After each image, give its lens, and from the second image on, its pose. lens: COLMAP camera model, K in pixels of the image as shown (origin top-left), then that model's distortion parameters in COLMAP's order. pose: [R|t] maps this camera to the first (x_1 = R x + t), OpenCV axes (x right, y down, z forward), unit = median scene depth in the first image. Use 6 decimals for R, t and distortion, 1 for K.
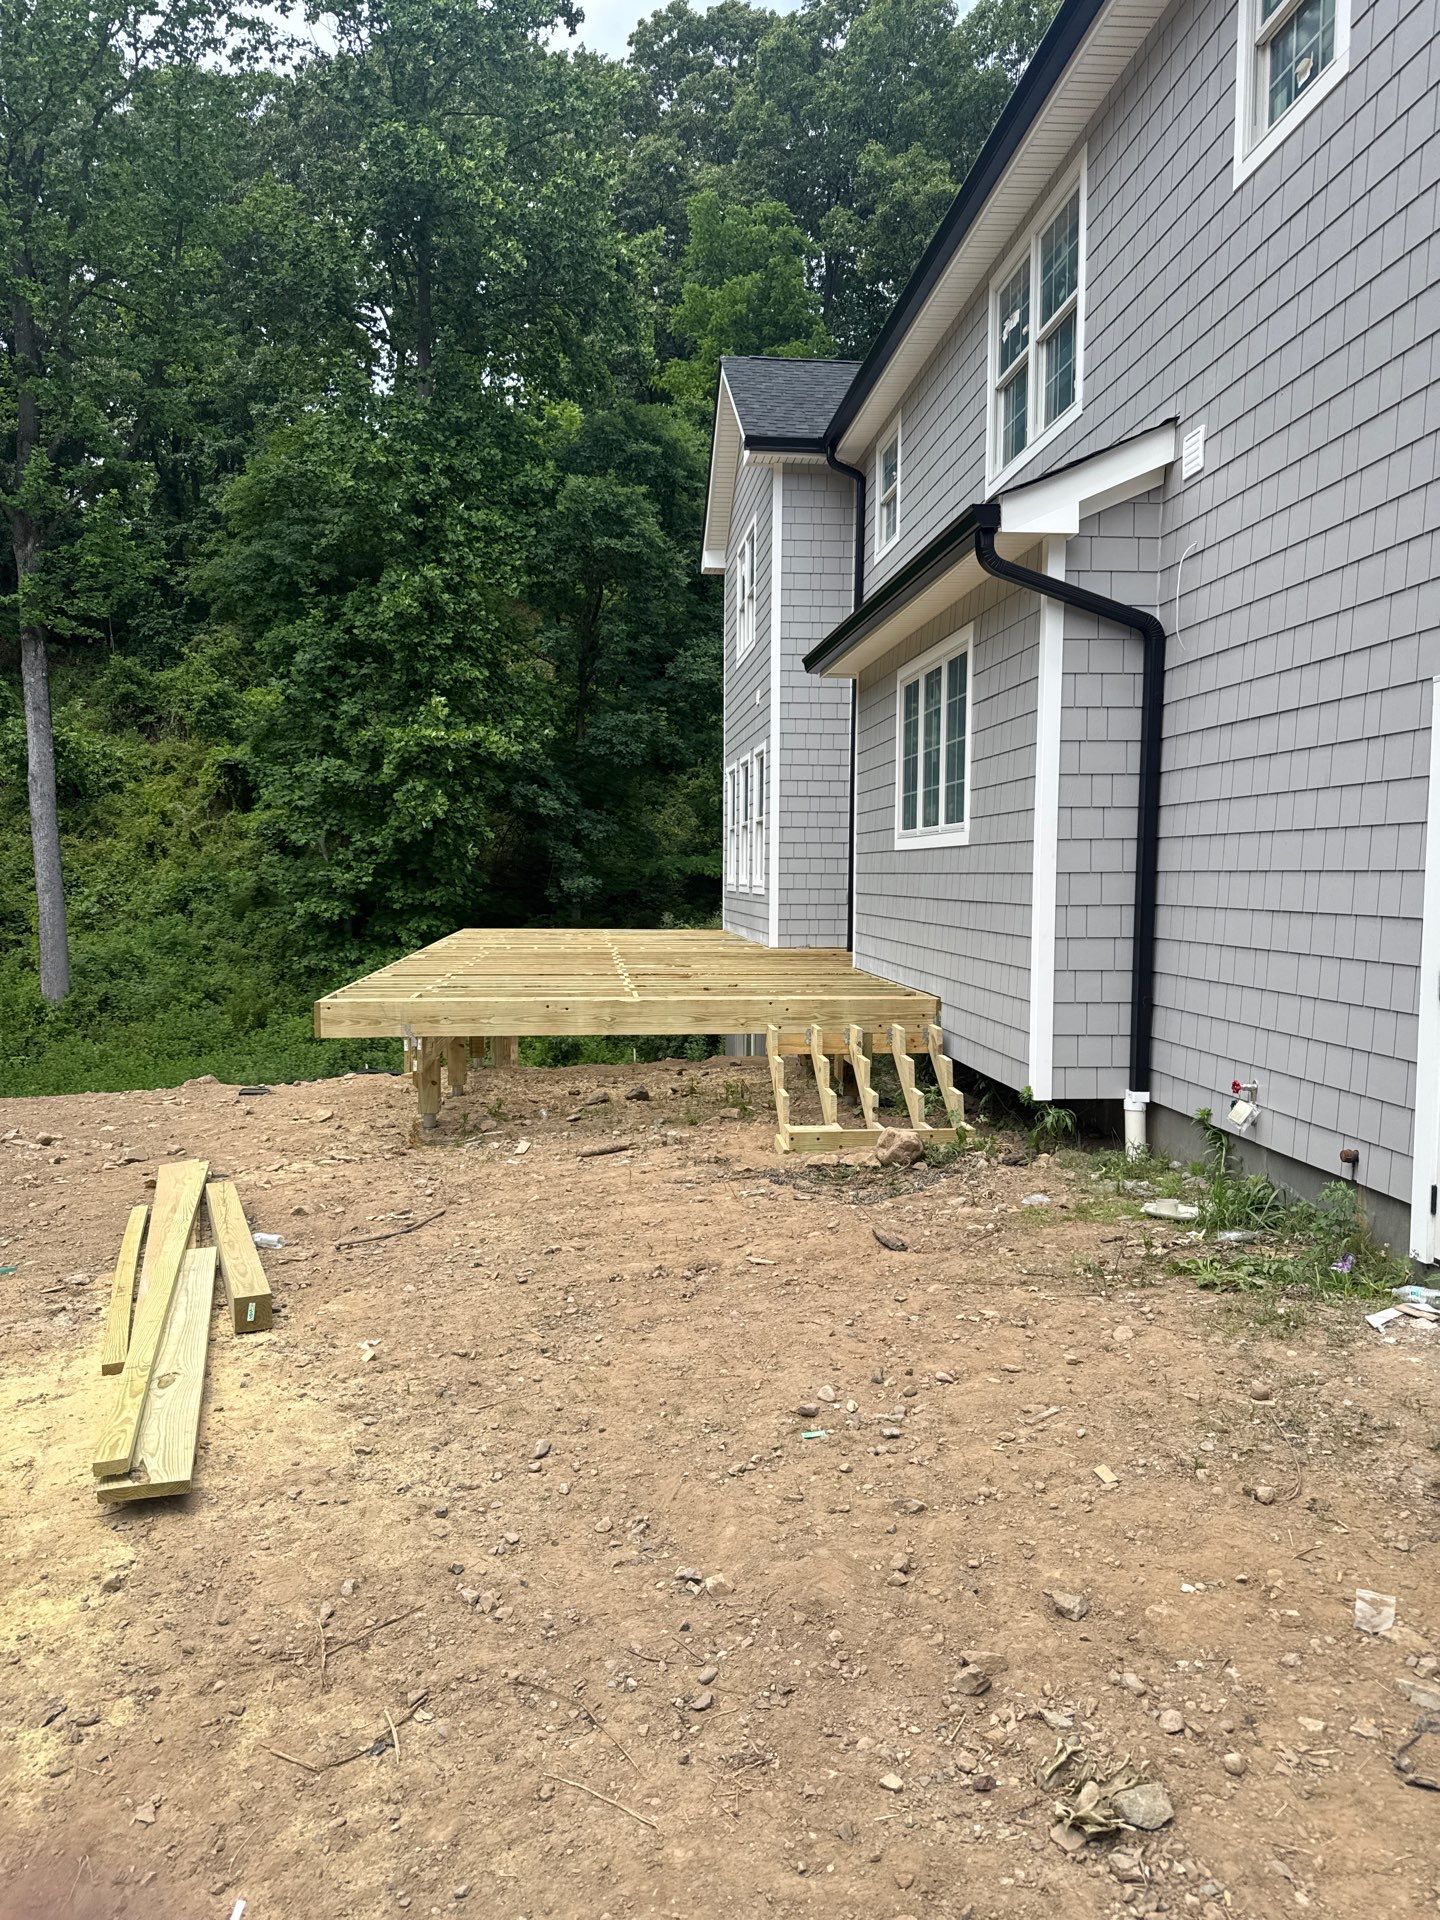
lens RADIAL K [[1340.4, 0, 720.0], [0, 1340.4, 960.0], [0, 0, 1]] dist [0.105642, -0.160515]
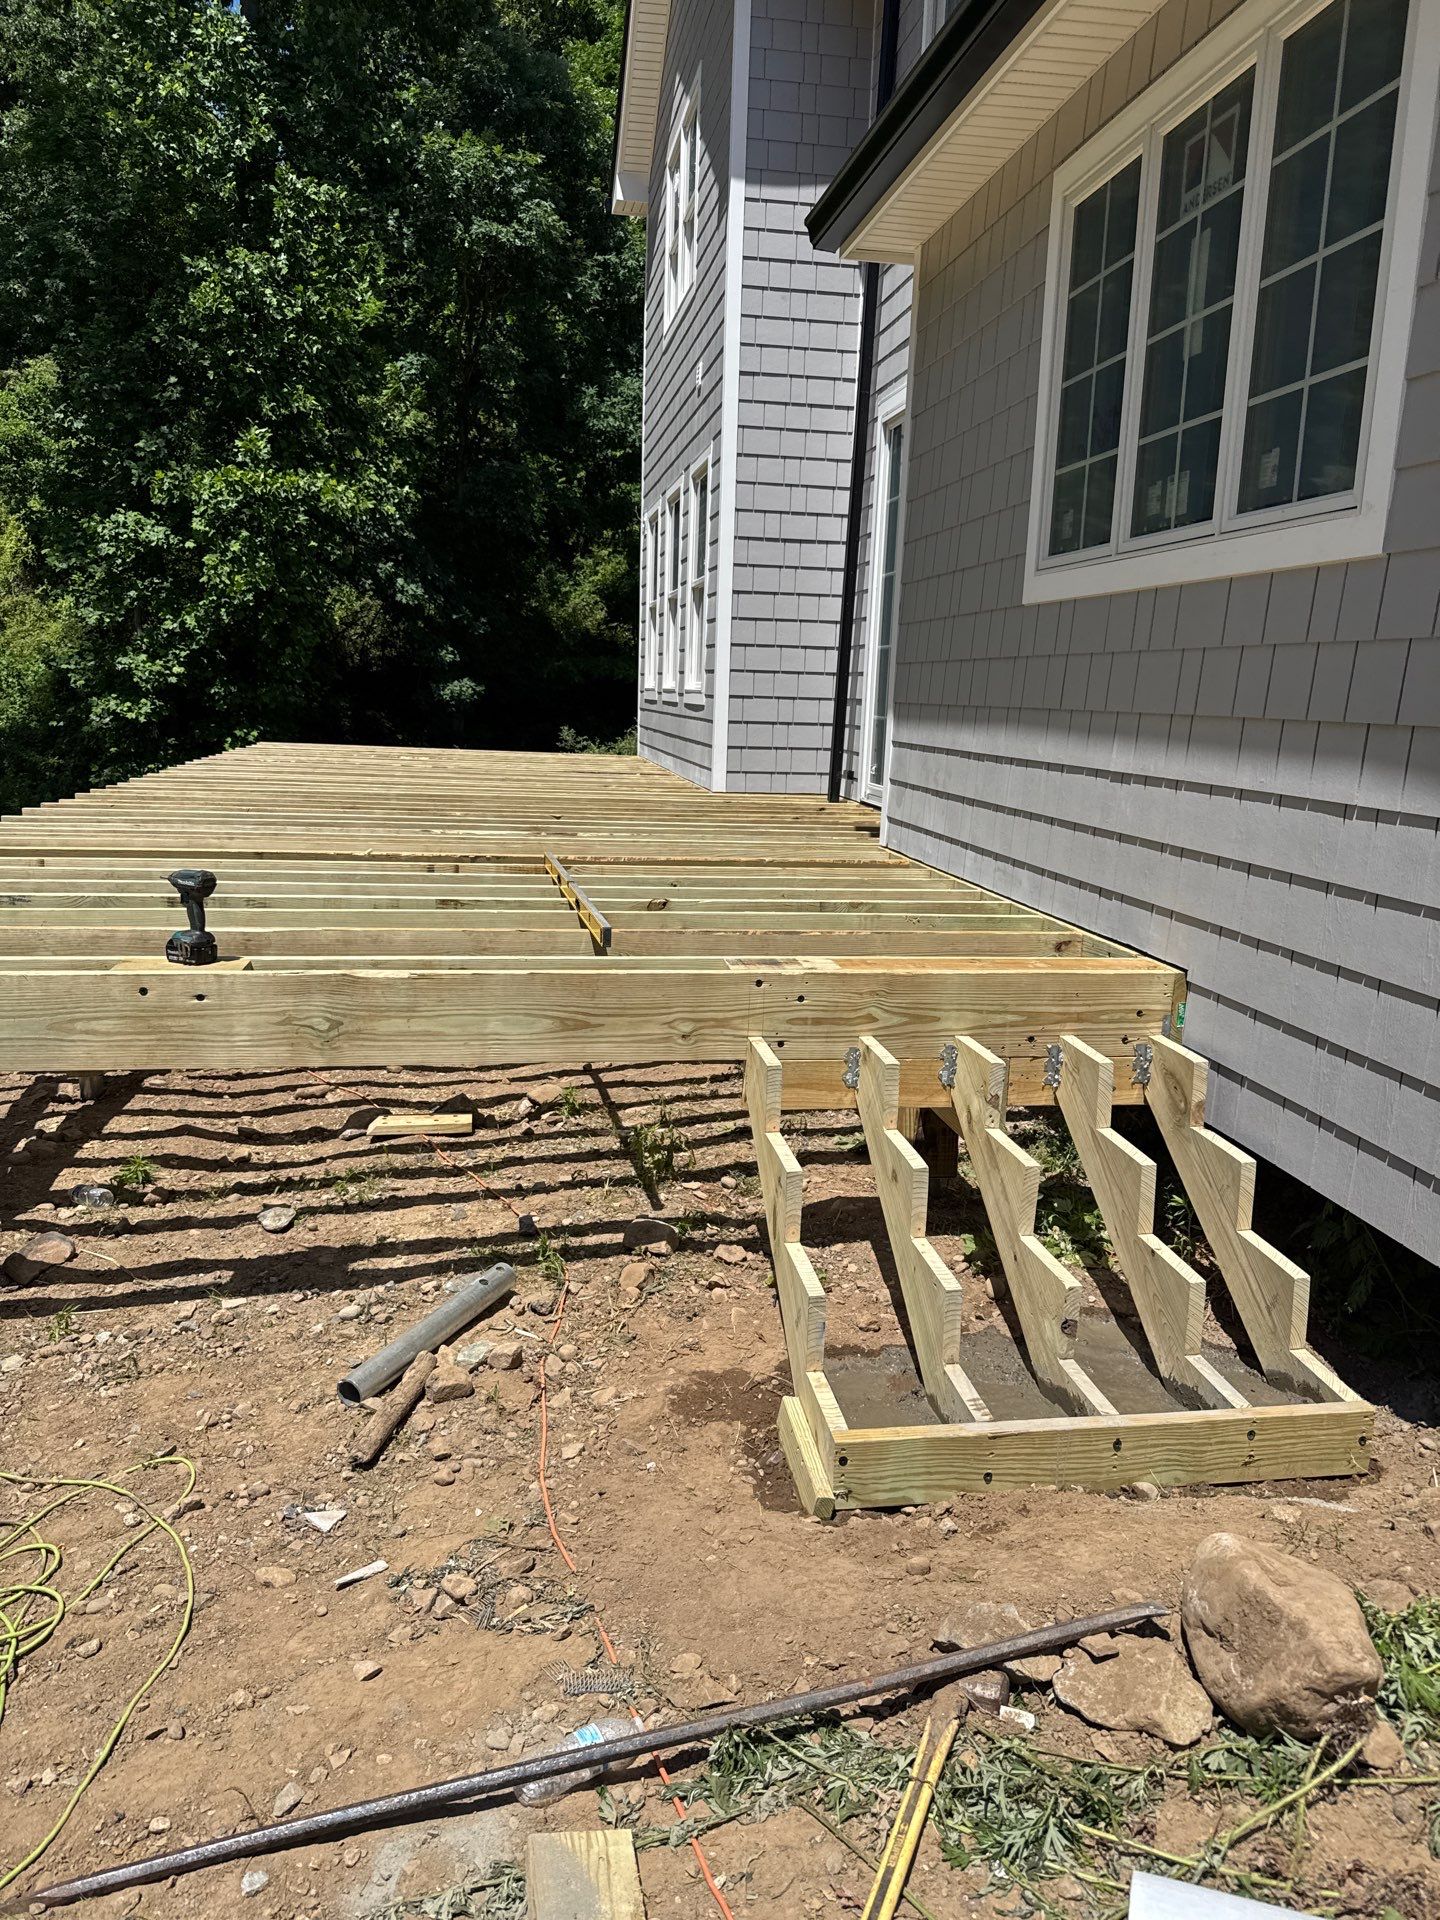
lens RADIAL K [[1340.4, 0, 720.0], [0, 1340.4, 960.0], [0, 0, 1]] dist [0.105642, -0.160515]
pose [[0.997585, 0.014897, 0.067845, -0.000592], [-0.023917, 0.990674, 0.134138, -0.014487], [-0.065214, -0.135437, 0.988637, 0.342579]]
